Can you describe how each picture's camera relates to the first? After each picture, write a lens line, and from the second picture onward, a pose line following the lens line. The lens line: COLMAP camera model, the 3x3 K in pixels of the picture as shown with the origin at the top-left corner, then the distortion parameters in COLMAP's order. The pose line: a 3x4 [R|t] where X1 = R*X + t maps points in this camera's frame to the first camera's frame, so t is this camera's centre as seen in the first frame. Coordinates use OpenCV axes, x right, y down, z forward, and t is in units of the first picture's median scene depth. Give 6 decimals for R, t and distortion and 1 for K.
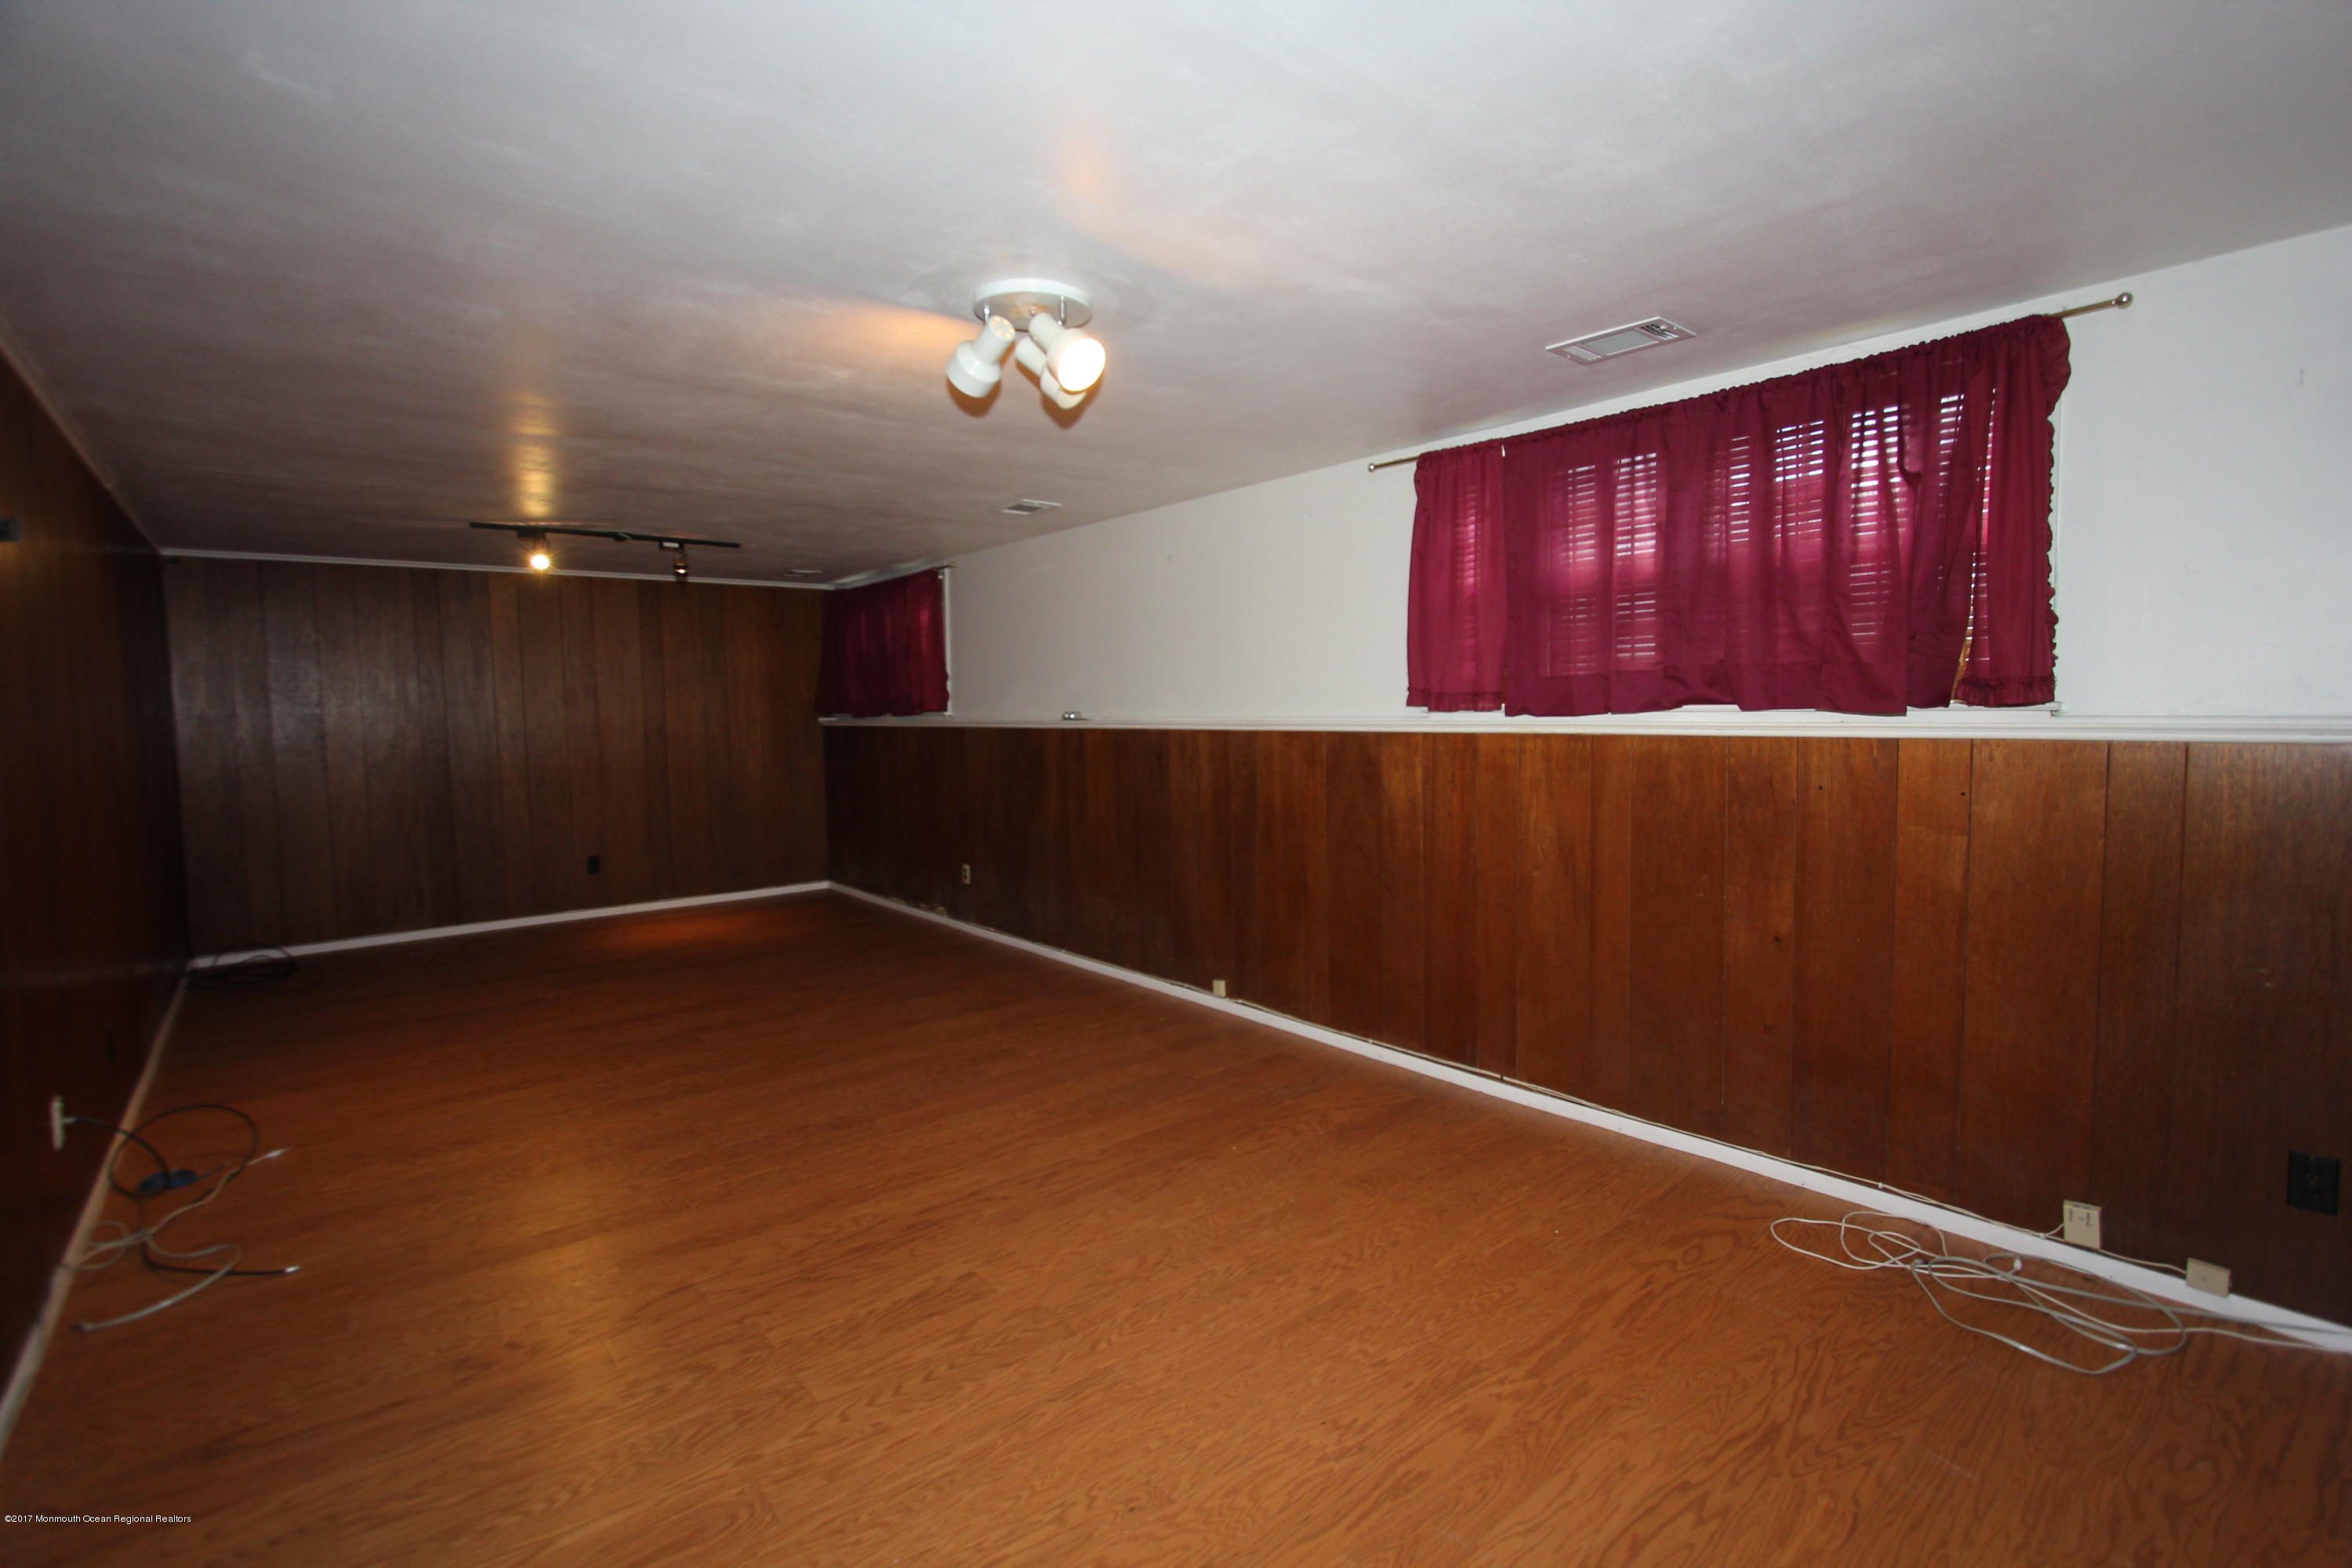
lens RADIAL K [[1074.4, 0, 1190.8], [0, 1074.4, 785.2], [0, 0, 1]] dist [-0.012420, -0.001390]
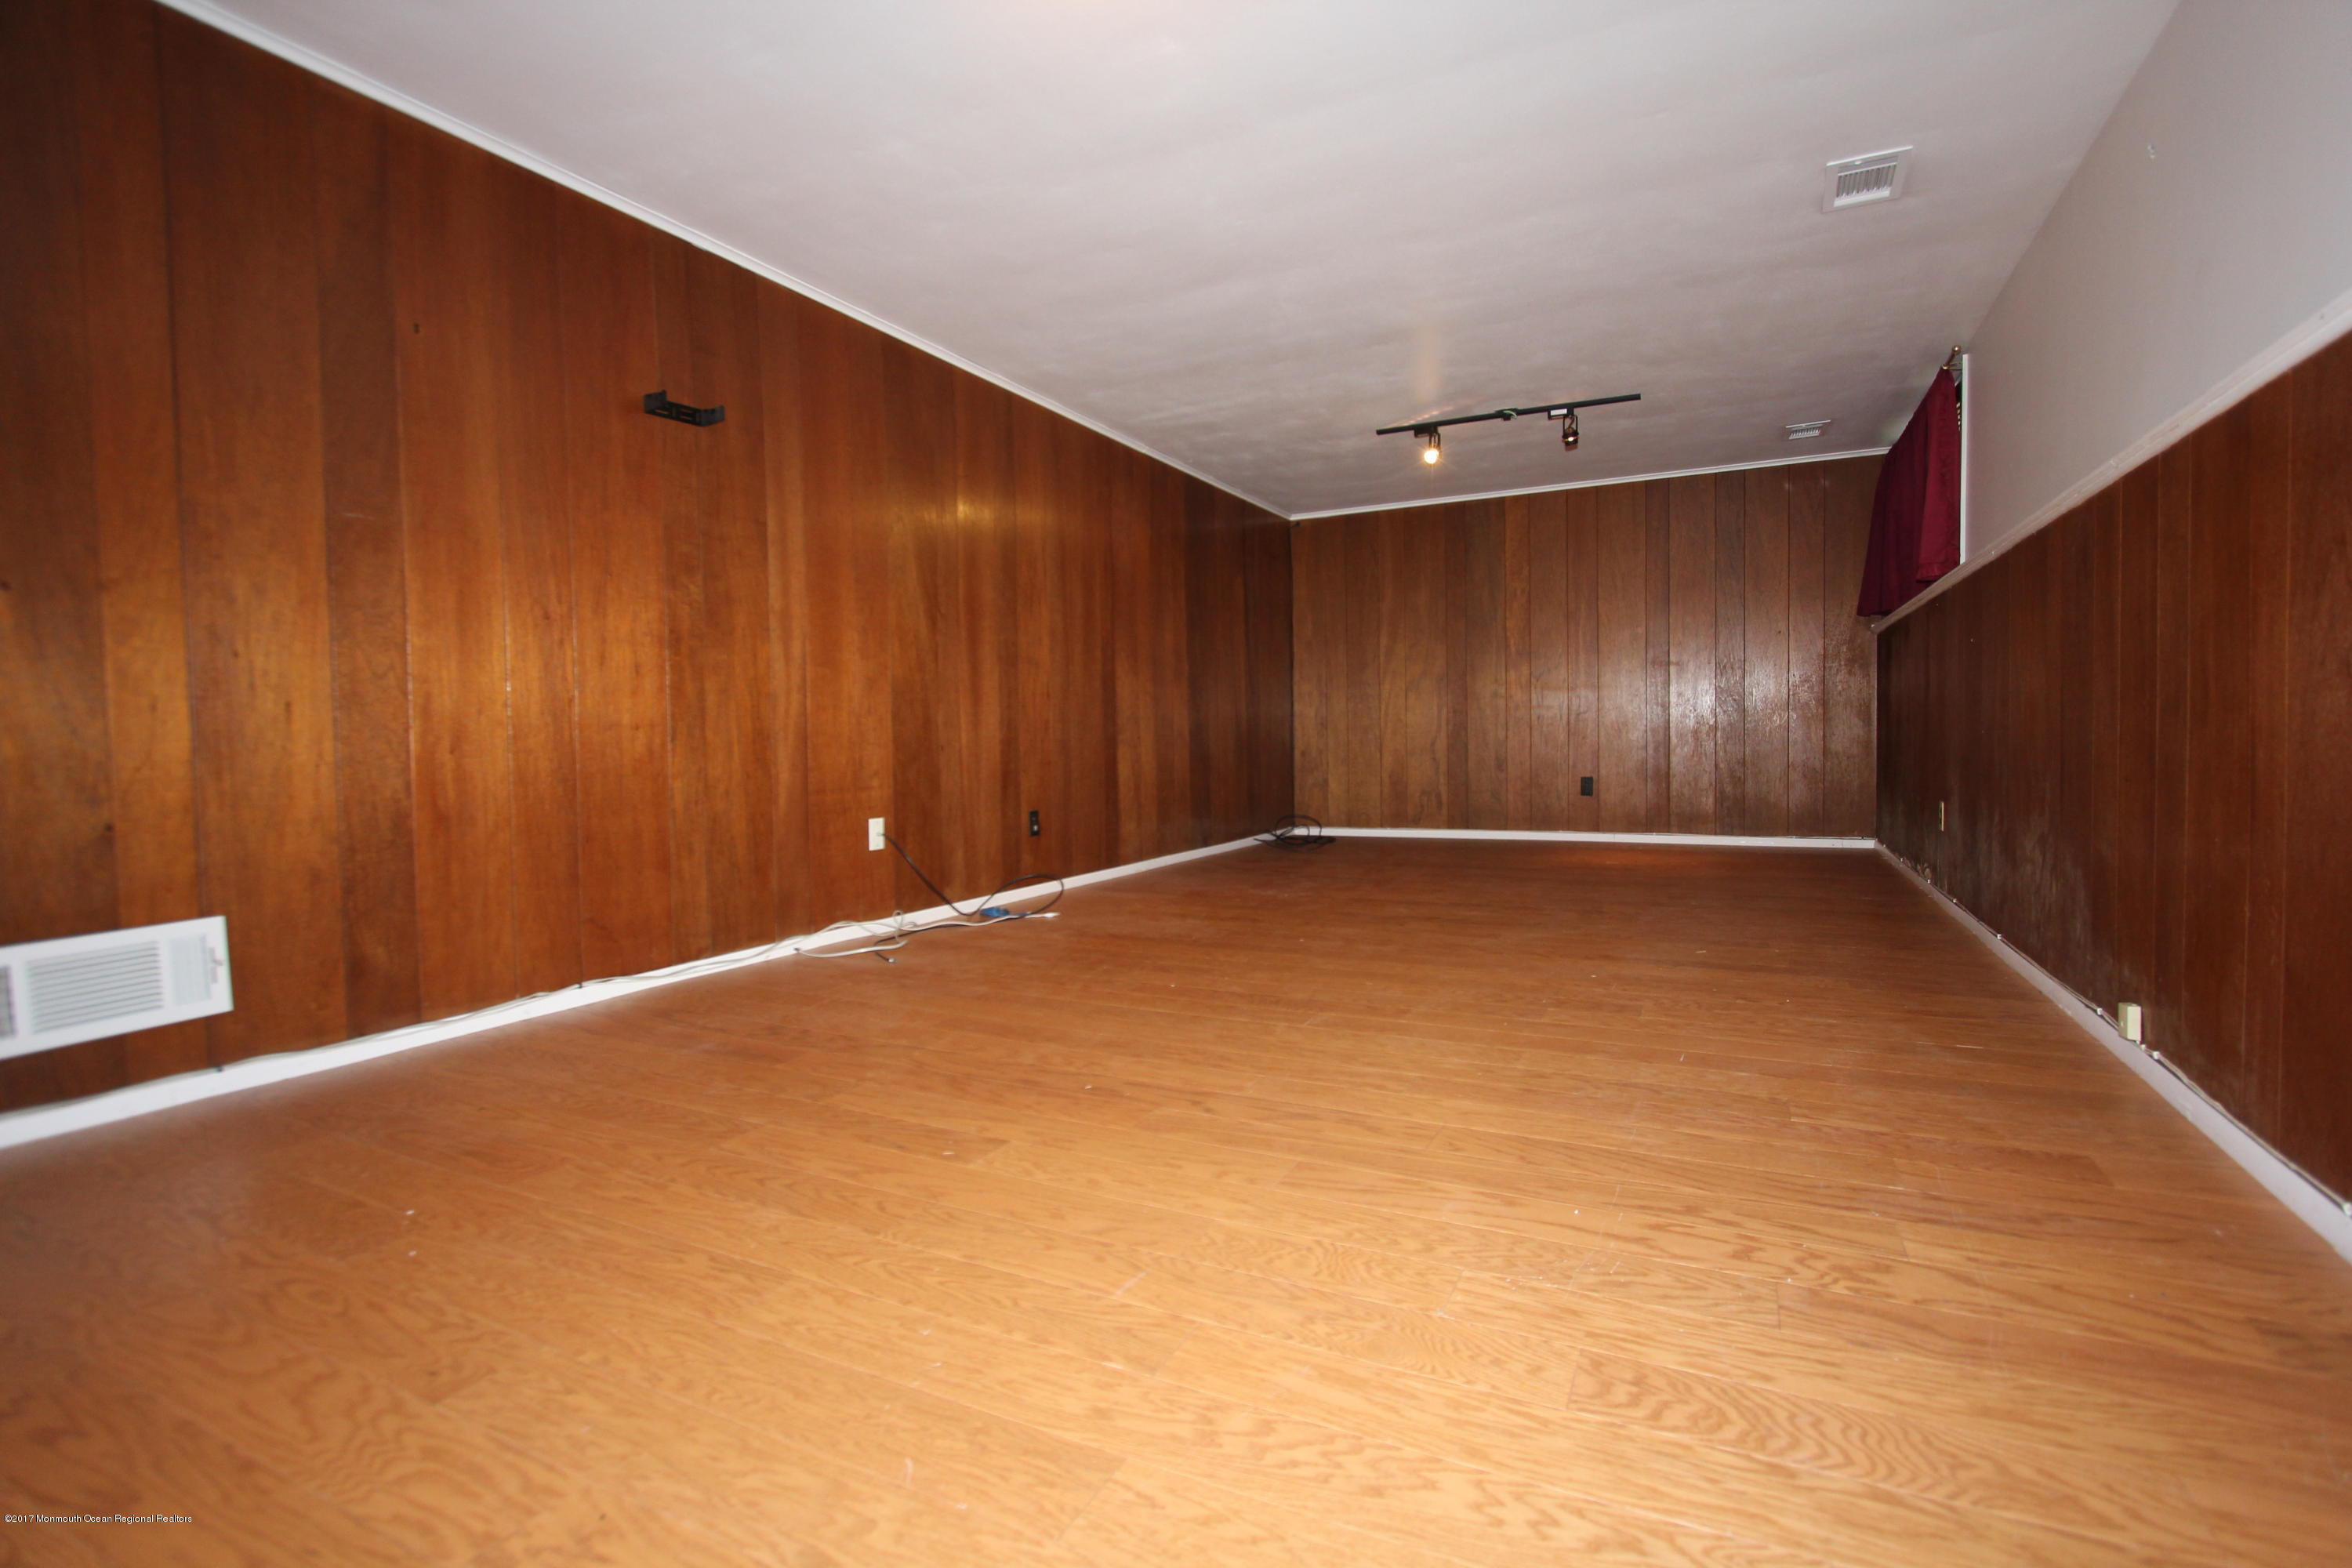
lens RADIAL K [[1074.4, 0, 1185.5], [0, 1074.4, 774.4], [0, 0, 1]] dist [-0.012420, -0.001390]
pose [[0.397143, 0.044107, -0.916696, 0.417501], [-0.058643, 0.998023, 0.022614, 0.142149], [0.915881, 0.044777, 0.398945, 0.648638]]
